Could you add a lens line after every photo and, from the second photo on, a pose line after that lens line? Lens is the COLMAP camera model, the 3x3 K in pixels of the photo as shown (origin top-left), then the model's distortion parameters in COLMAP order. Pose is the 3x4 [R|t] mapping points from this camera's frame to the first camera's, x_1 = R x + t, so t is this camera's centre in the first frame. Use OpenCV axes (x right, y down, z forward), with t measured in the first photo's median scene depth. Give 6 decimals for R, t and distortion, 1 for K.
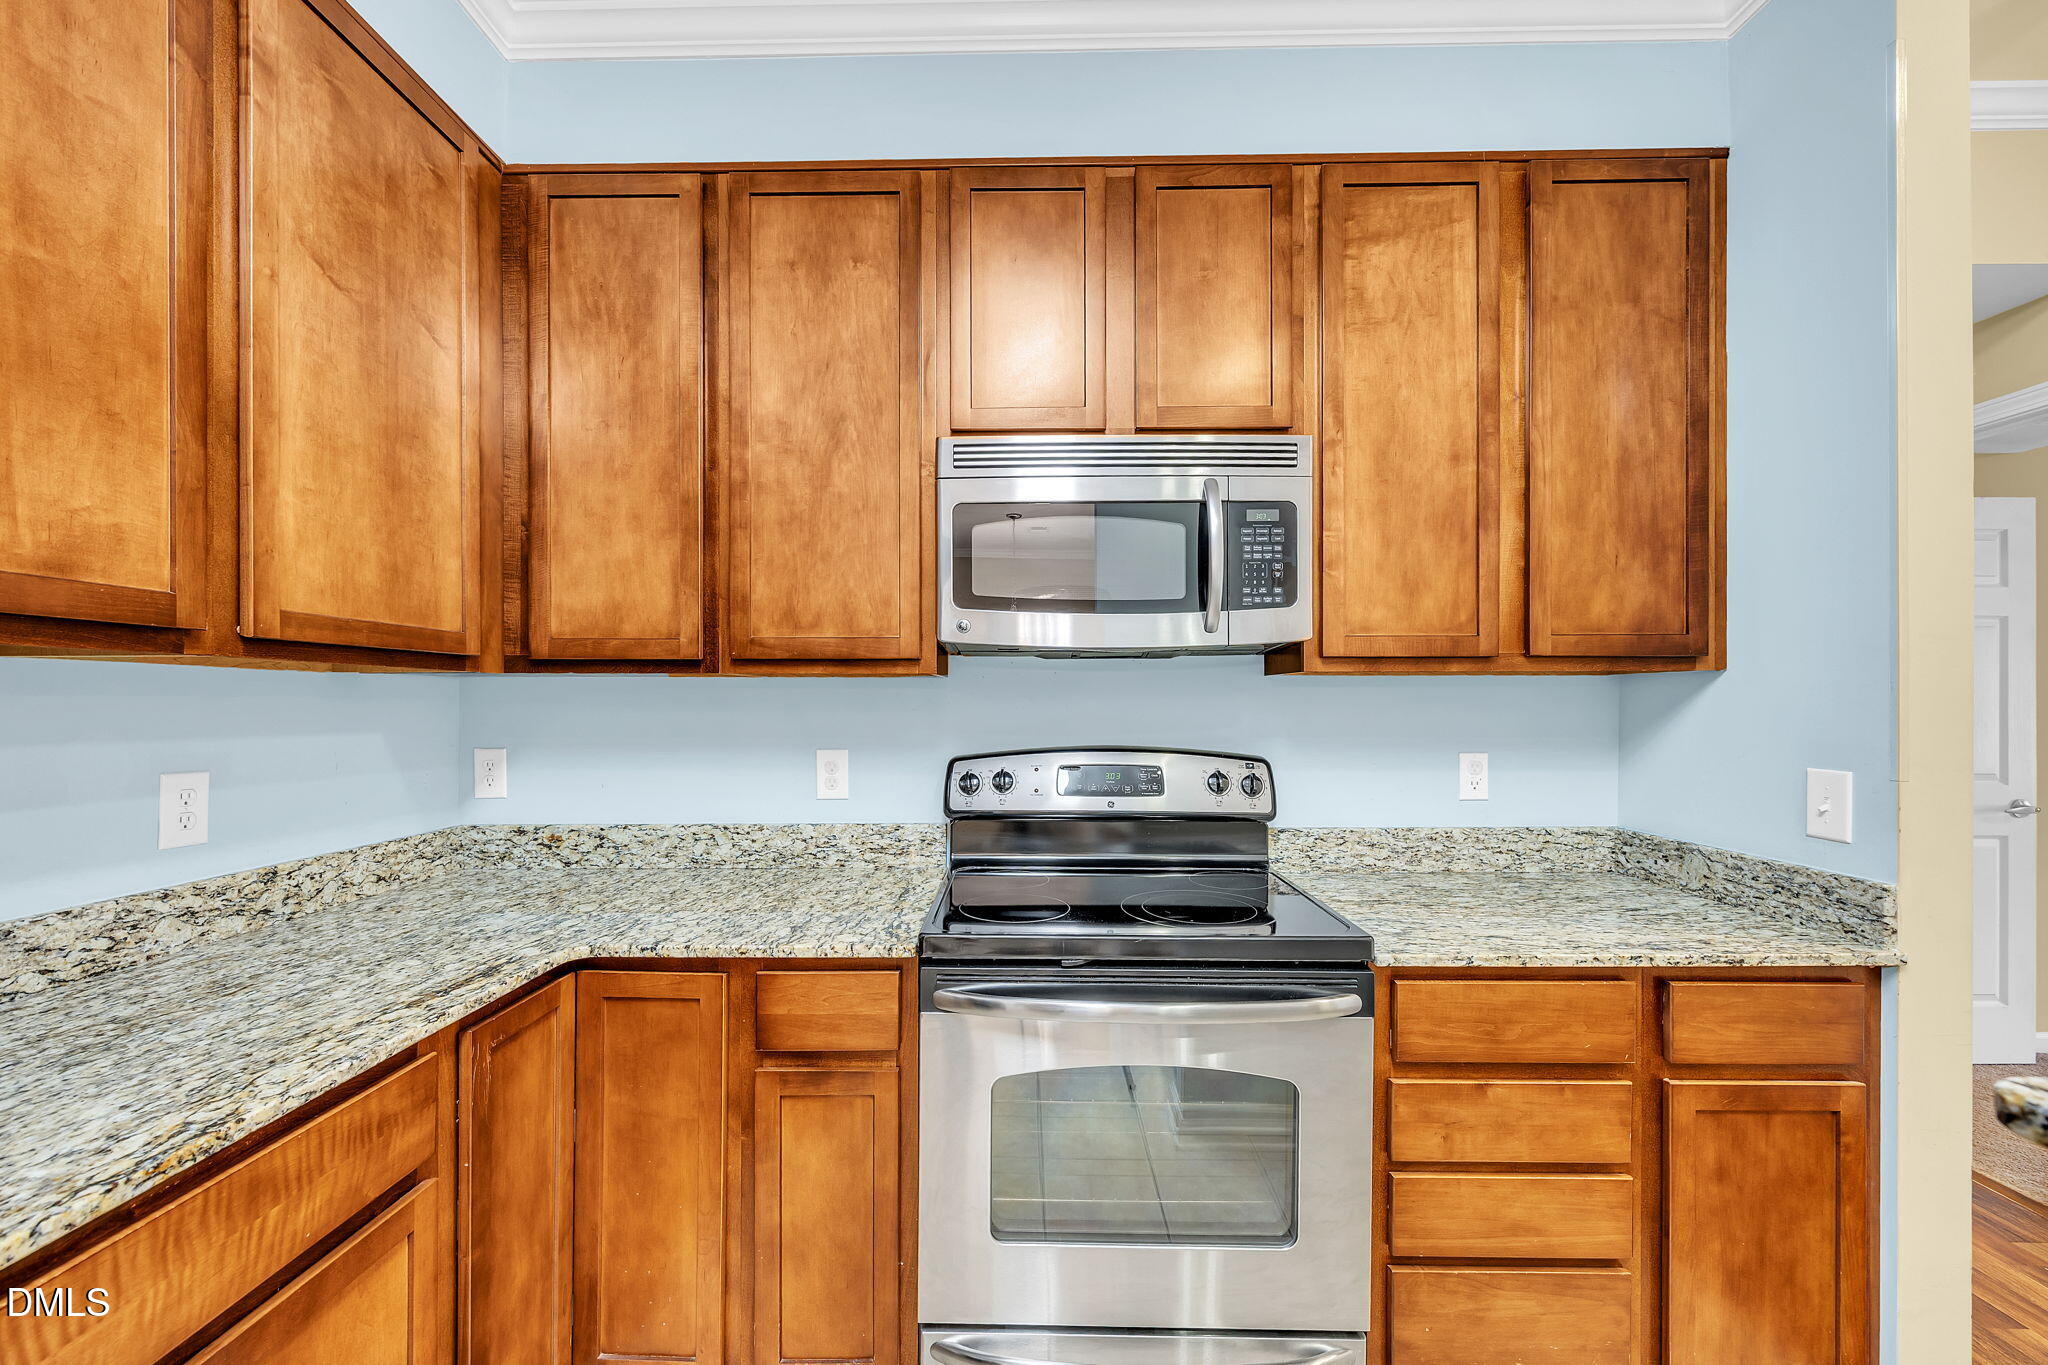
lens RADIAL K [[789.8, 0, 1022.2], [0, 789.8, 692.9], [0, 0, 1]] dist [-0.001675, -0.000040]
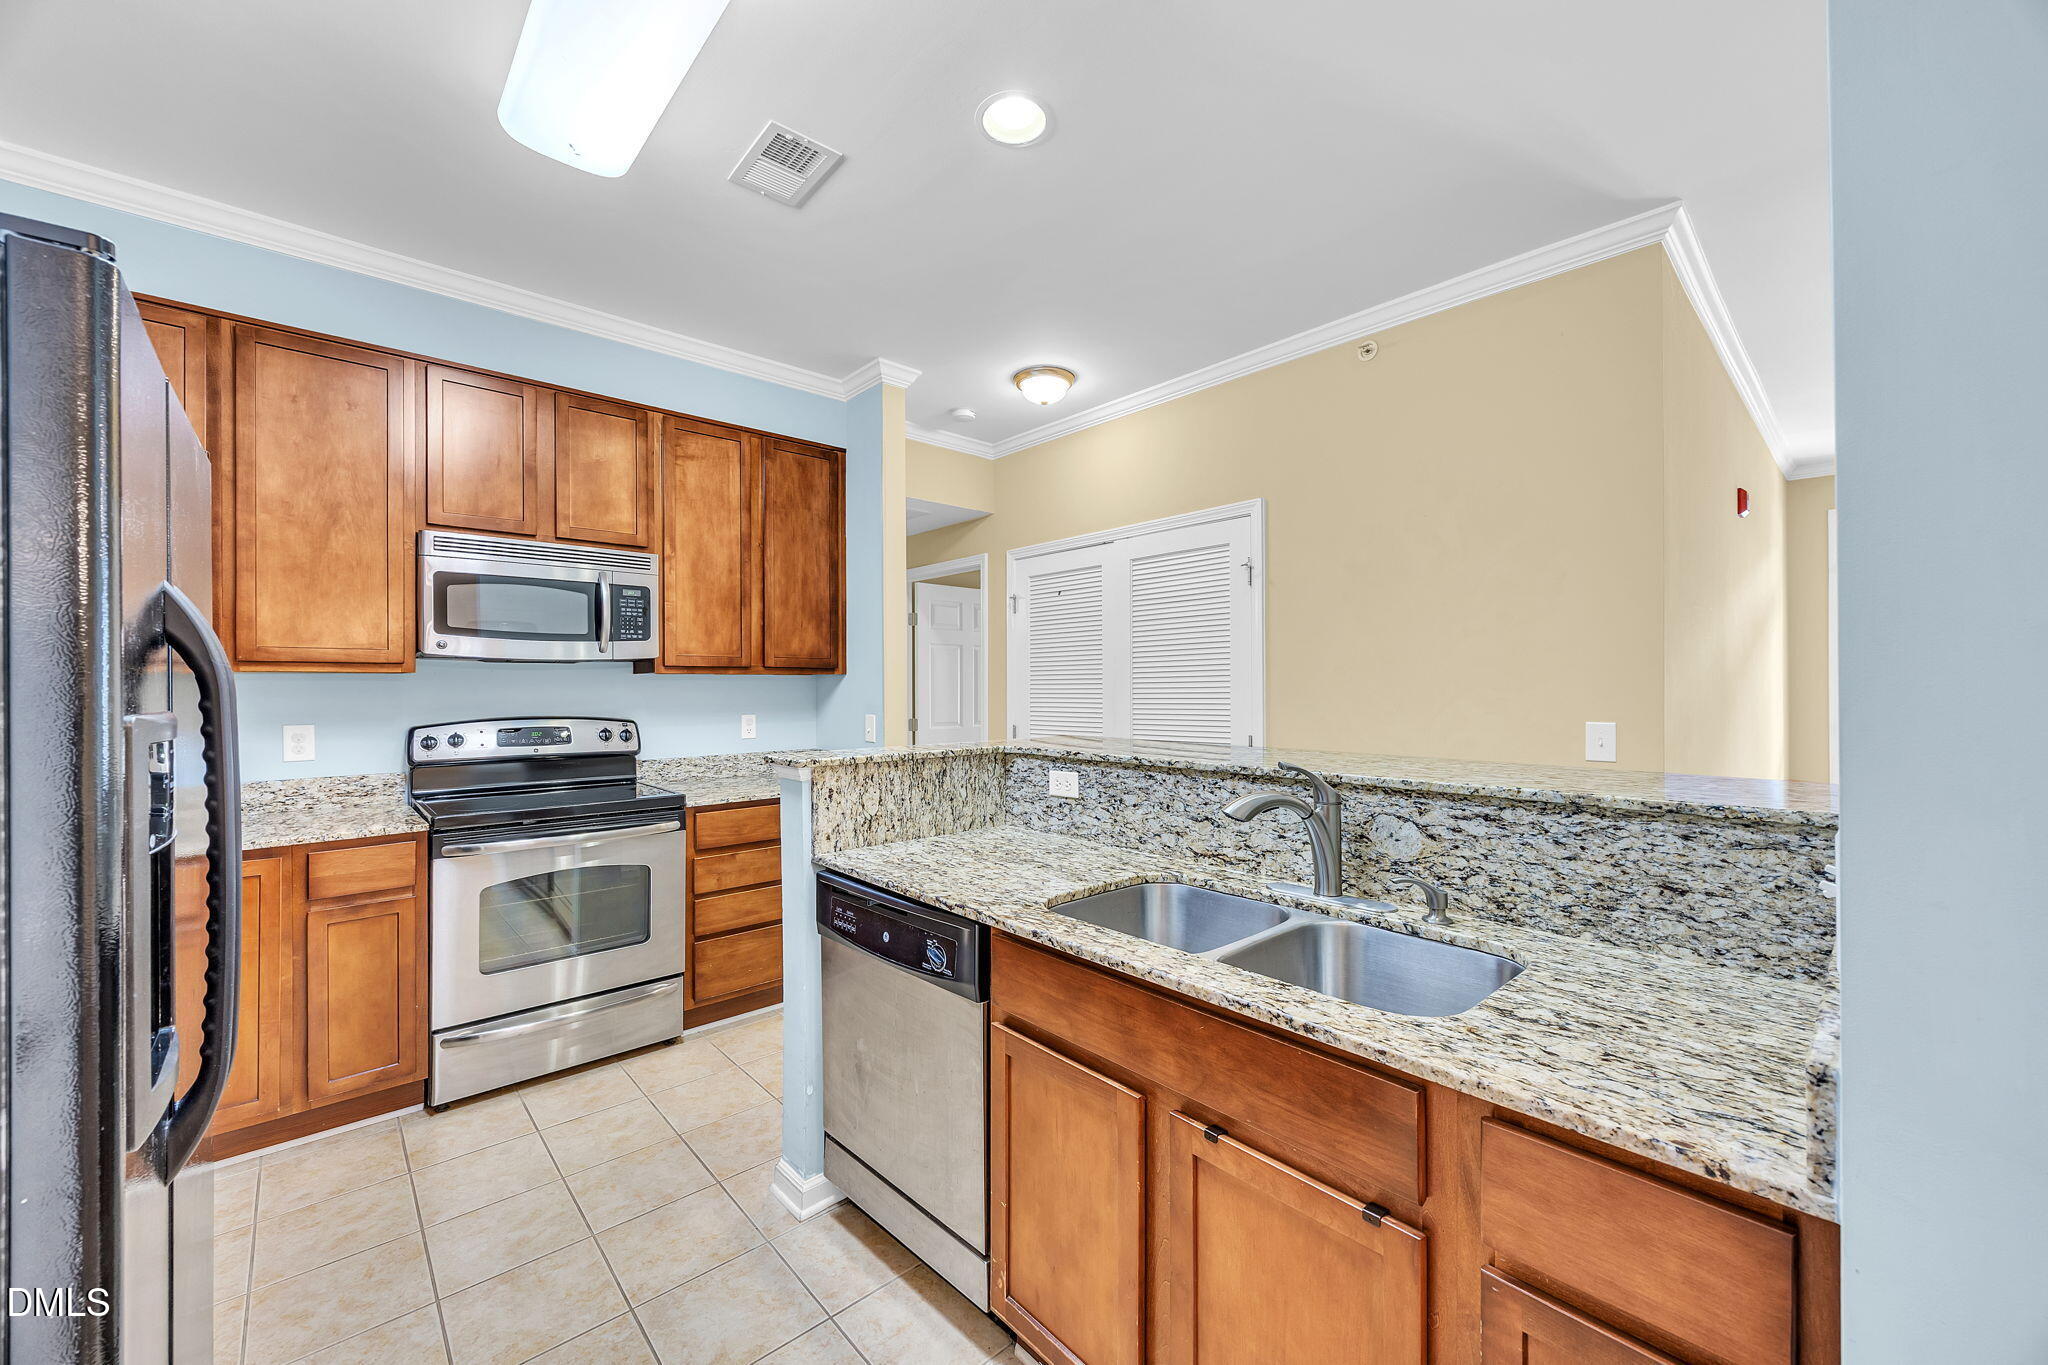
lens RADIAL K [[789.8, 0, 1022.2], [0, 789.8, 692.9], [0, 0, 1]] dist [-0.001675, -0.000040]
pose [[0.731203, -0.008643, 0.682106, -0.311030], [-0.003619, 0.999857, 0.016549, -0.014168], [-0.682151, -0.014569, 0.731066, -1.048855]]
